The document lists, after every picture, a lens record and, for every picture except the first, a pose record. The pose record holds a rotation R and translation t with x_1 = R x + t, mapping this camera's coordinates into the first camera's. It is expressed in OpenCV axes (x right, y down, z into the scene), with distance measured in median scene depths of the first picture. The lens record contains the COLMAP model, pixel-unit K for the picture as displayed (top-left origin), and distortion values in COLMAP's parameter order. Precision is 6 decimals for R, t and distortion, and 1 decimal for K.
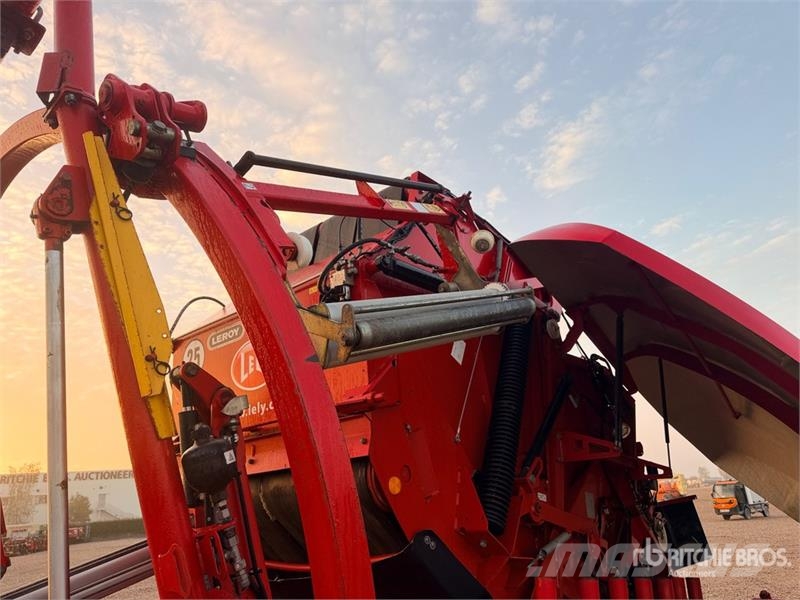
lens RADIAL K [[553.6, 0, 417.4], [0, 553.6, 299.6], [0, 0, 1]] dist [0.054873, -0.053054]
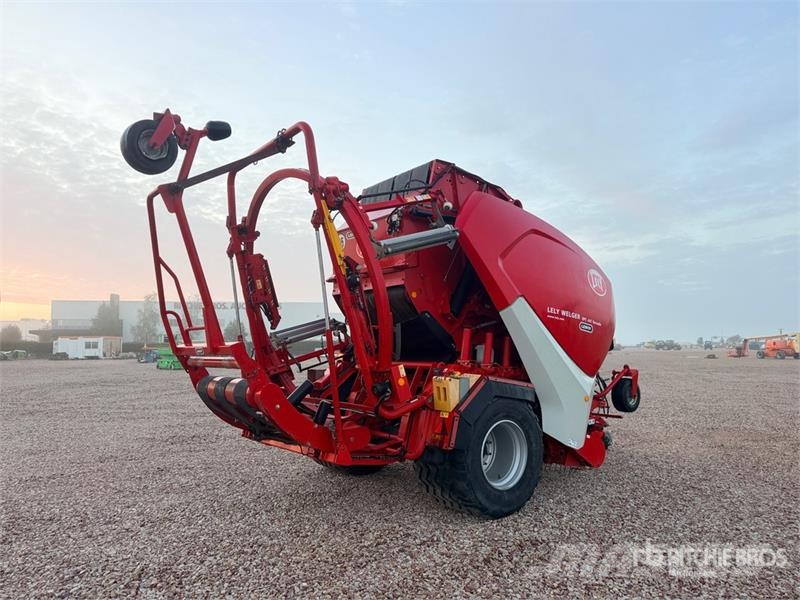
lens RADIAL K [[561.7, 0, 419.6], [0, 561.7, 303.7], [0, 0, 1]] dist [0.019724, -0.005908]
pose [[0.979735, 0.048103, -0.194437, 0.303314], [0.006742, 0.962264, 0.272034, -0.220860], [0.200185, -0.267832, 0.942439, -0.939718]]
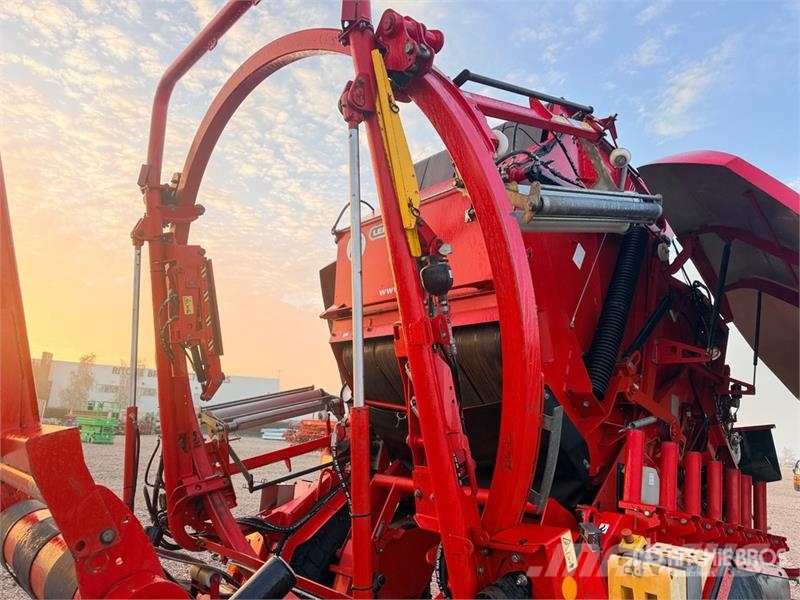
lens RADIAL K [[561.7, 0, 419.6], [0, 561.7, 303.7], [0, 0, 1]] dist [0.019724, -0.005908]
pose [[0.985412, 0.105248, -0.133738, -0.065095], [-0.089605, 0.988956, 0.118053, 0.058463], [0.144686, -0.104348, 0.983960, -0.171224]]
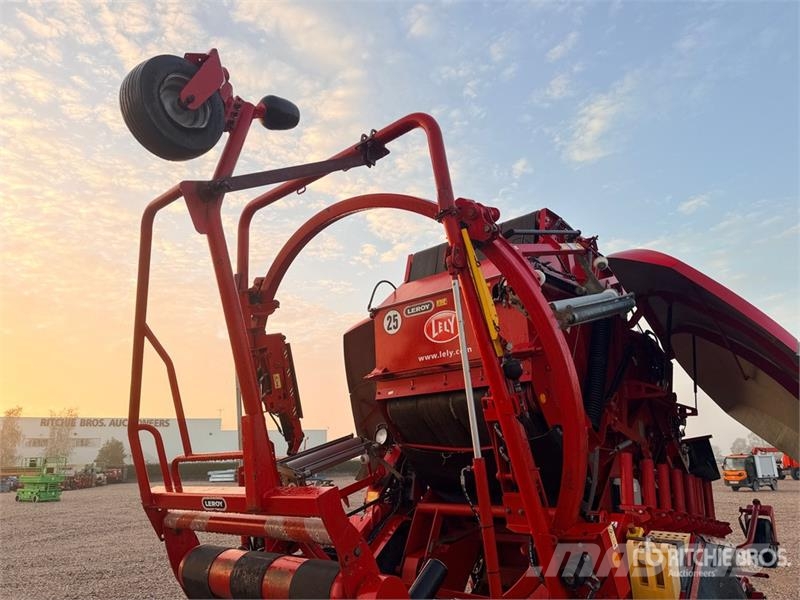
lens RADIAL K [[553.9, 0, 410.7], [0, 553.9, 296.2], [0, 0, 1]] dist [0.020069, -0.006499]
pose [[0.998228, 0.041509, -0.042628, -0.228564], [-0.039240, 0.997836, 0.052752, -0.040865], [0.044725, -0.050986, 0.997697, -0.443229]]
